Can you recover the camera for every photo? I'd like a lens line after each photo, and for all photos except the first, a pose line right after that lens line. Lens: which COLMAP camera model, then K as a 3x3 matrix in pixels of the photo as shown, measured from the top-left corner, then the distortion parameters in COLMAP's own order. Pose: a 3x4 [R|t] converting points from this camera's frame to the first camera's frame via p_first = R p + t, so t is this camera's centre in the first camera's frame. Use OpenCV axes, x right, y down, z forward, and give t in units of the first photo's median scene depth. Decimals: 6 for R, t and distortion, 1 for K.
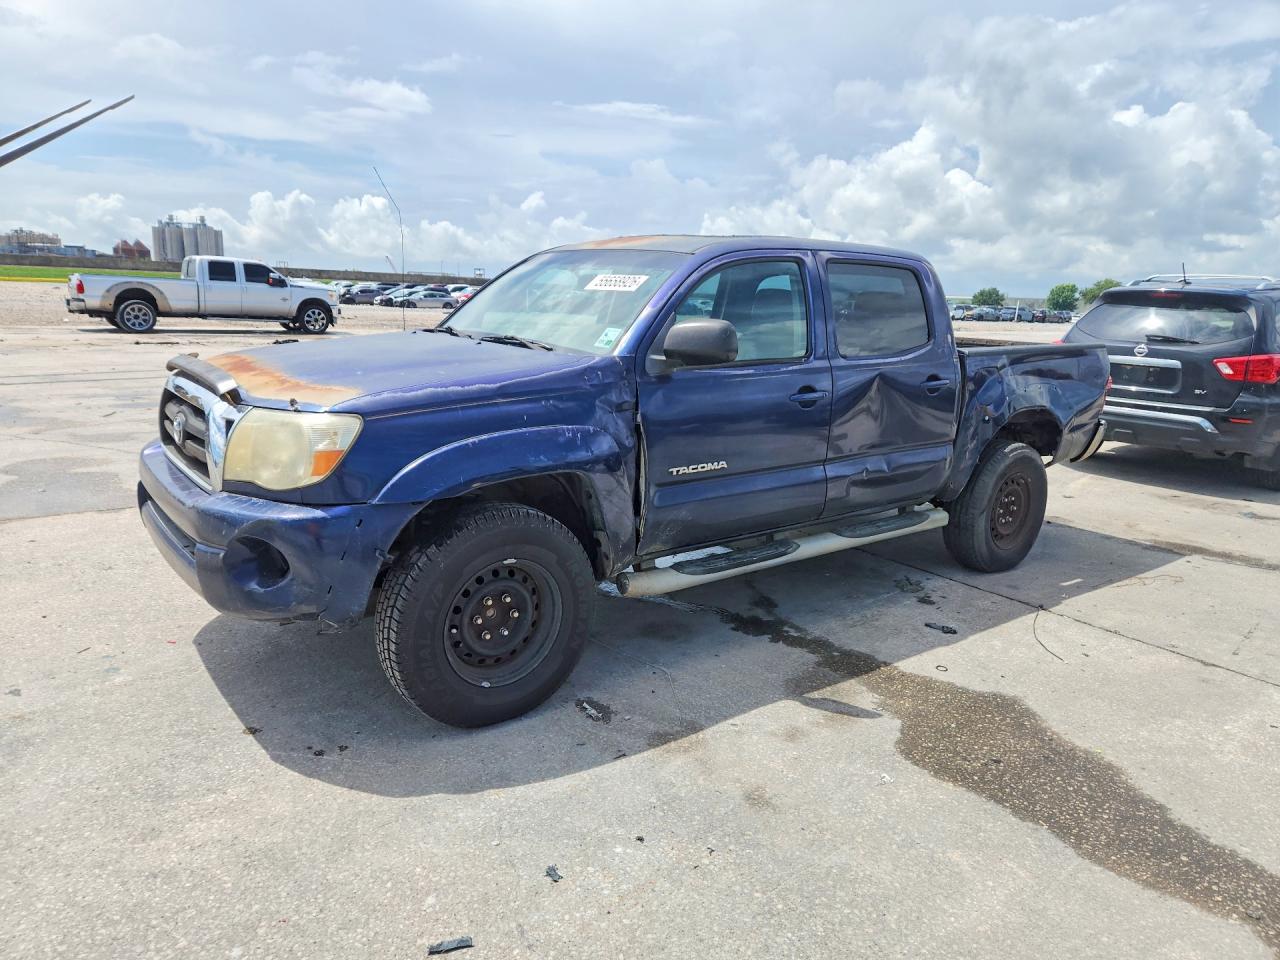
lens RADIAL K [[875.5, 0, 637.6], [0, 875.5, 479.7], [0, 0, 1]] dist [0.019373, -0.024928]
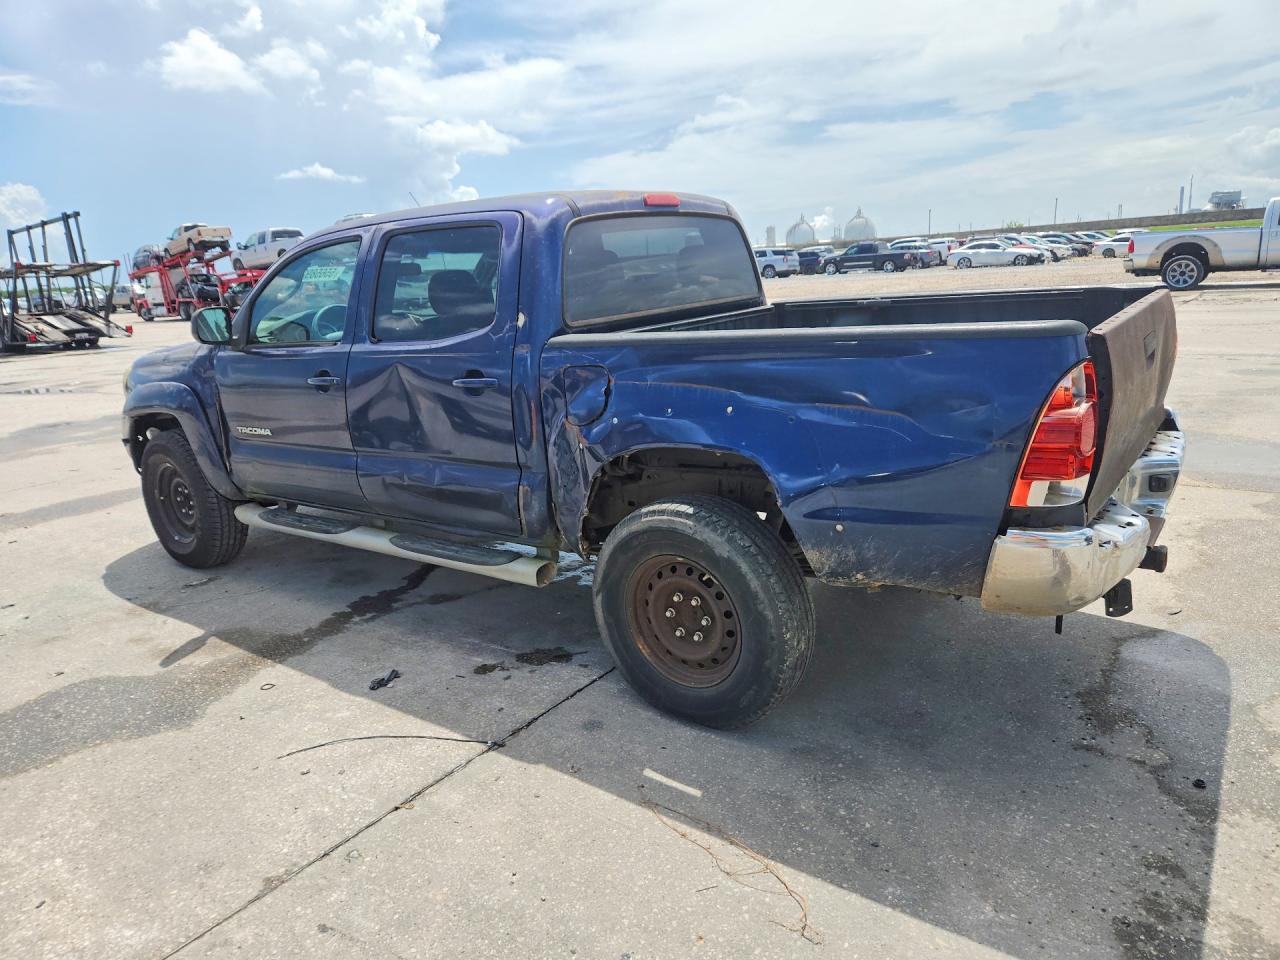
lens RADIAL K [[875.5, 0, 637.9], [0, 875.5, 480.7], [0, 0, 1]] dist [0.019373, -0.024928]
pose [[0.258289, 0.176762, -0.949759, 1.137927], [-0.126641, 0.980830, 0.148105, -0.160452], [0.957731, 0.082024, 0.275723, 0.980428]]
